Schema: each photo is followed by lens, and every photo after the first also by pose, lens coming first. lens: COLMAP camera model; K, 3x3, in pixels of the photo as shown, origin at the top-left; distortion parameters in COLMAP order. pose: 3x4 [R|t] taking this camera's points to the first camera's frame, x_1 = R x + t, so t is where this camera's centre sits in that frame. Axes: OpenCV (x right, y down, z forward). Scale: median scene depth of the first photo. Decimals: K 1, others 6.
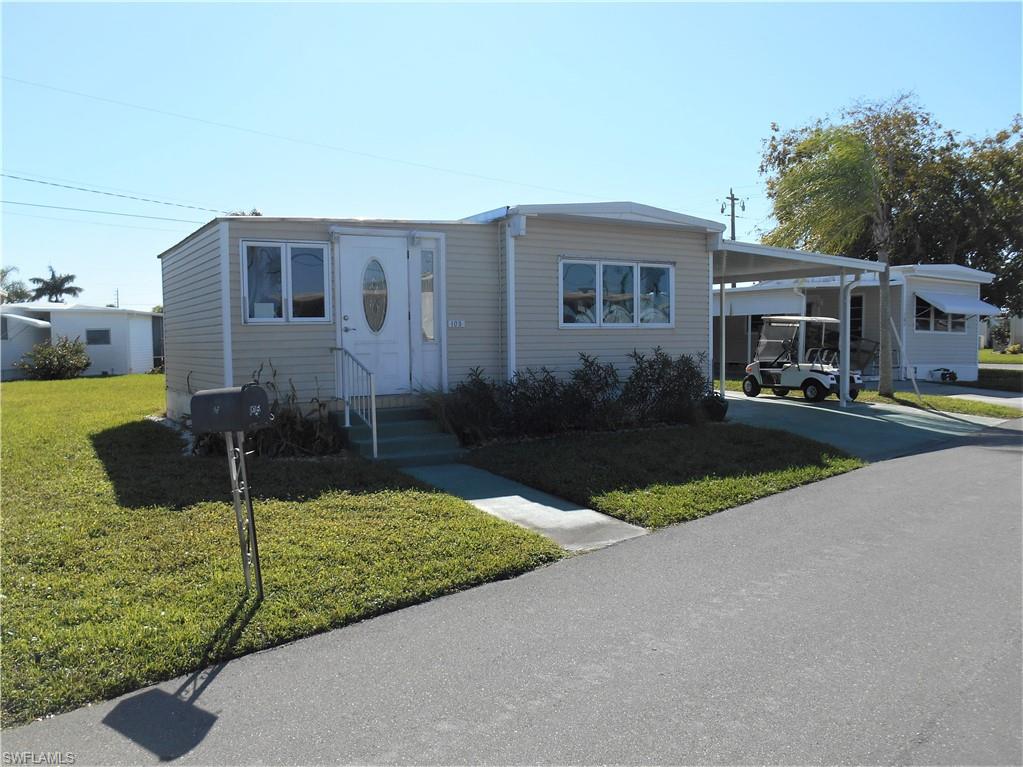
lens RADIAL K [[788.4, 0, 511.5], [0, 788.4, 383.5], [0, 0, 1]] dist [-0.004891, -0.001666]
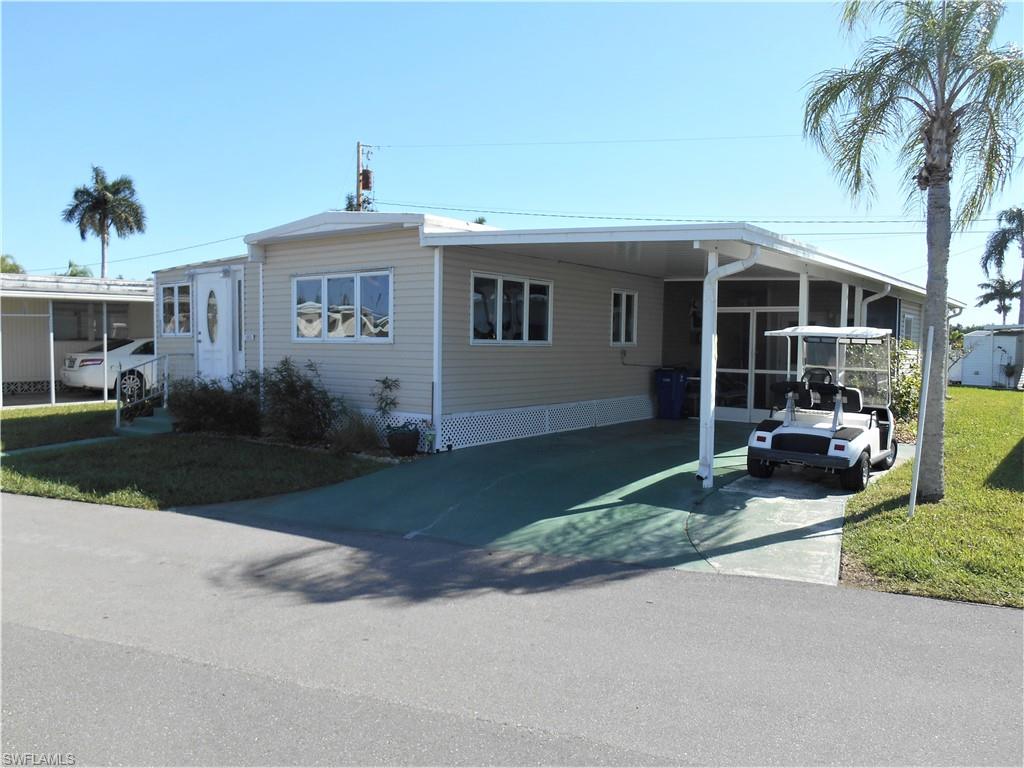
lens RADIAL K [[789.2, 0, 512.0], [0, 789.2, 384.0], [0, 0, 1]] dist [-0.004891, -0.001666]
pose [[0.361430, 0.066471, -0.930027, 1.143347], [-0.070909, 0.996527, 0.043667, -0.081082], [0.929699, 0.050165, 0.364888, 0.879685]]
